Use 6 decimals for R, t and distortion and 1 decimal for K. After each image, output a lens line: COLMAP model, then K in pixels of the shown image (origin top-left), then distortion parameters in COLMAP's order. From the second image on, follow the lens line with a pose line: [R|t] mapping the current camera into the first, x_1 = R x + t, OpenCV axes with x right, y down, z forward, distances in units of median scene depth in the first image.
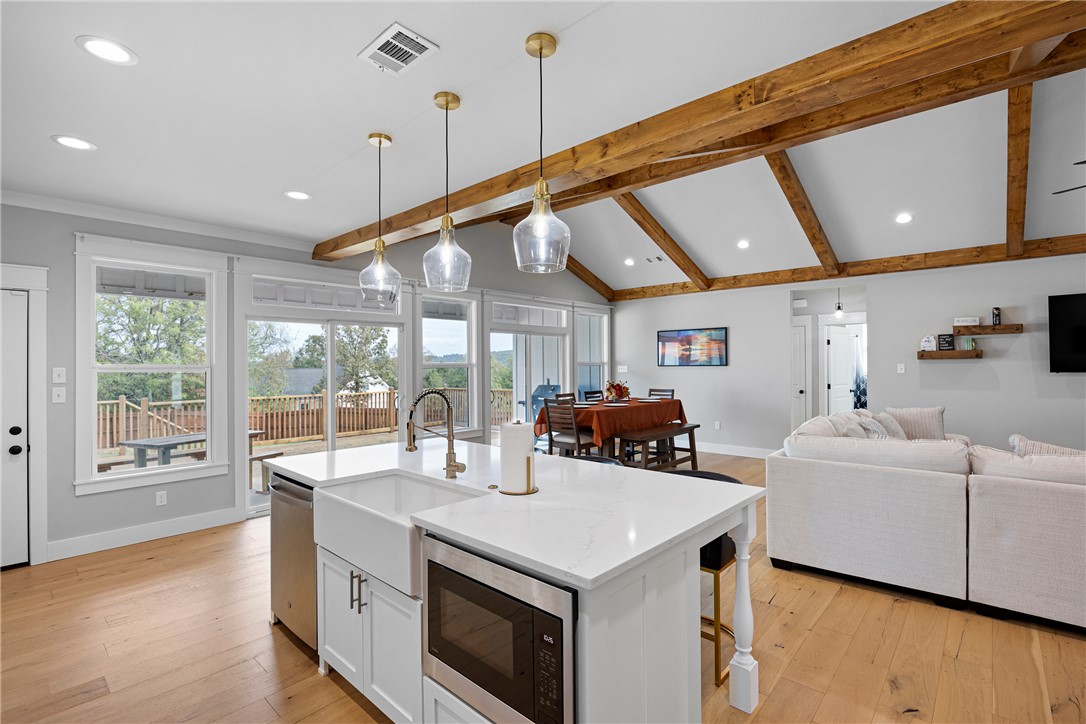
lens RADIAL K [[500.6, 0, 546.3], [0, 500.6, 360.7], [0, 0, 1]] dist [0.002201, 0.000458]
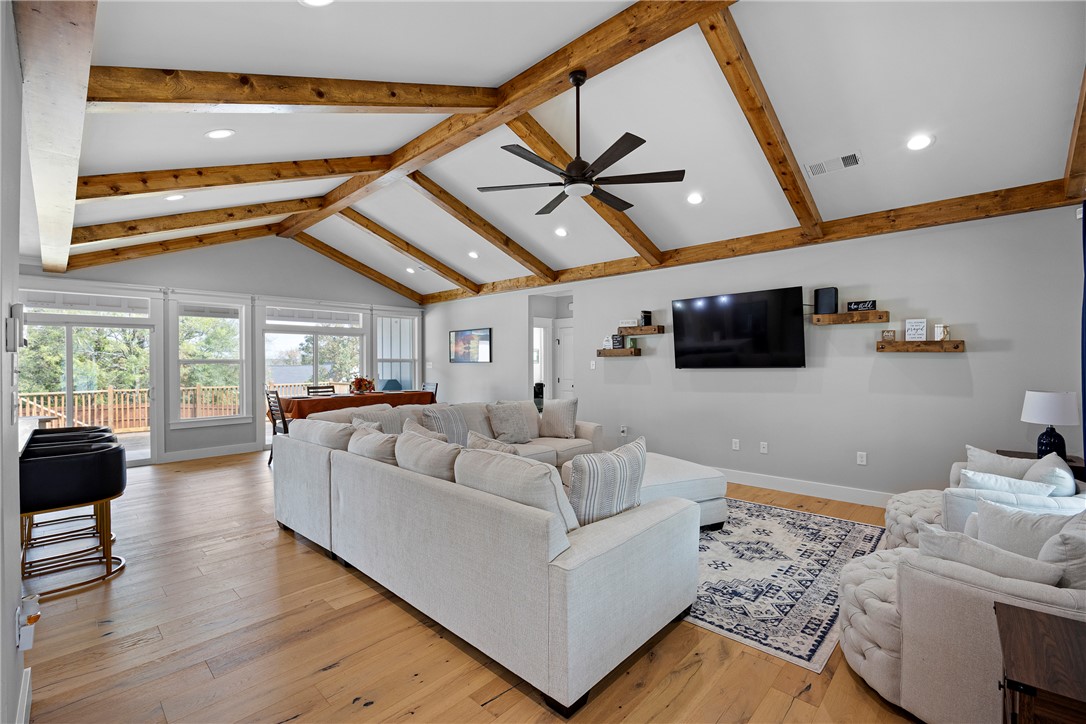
lens RADIAL K [[469.0, 0, 544.1], [0, 469.0, 359.4], [0, 0, 1]] dist [-0.015159, 0.000710]
pose [[0.999811, 0.000670, -0.019422, 0.565467], [-0.000620, 0.999996, 0.002576, 0.000920], [0.019424, -0.002564, 0.999808, -0.051848]]
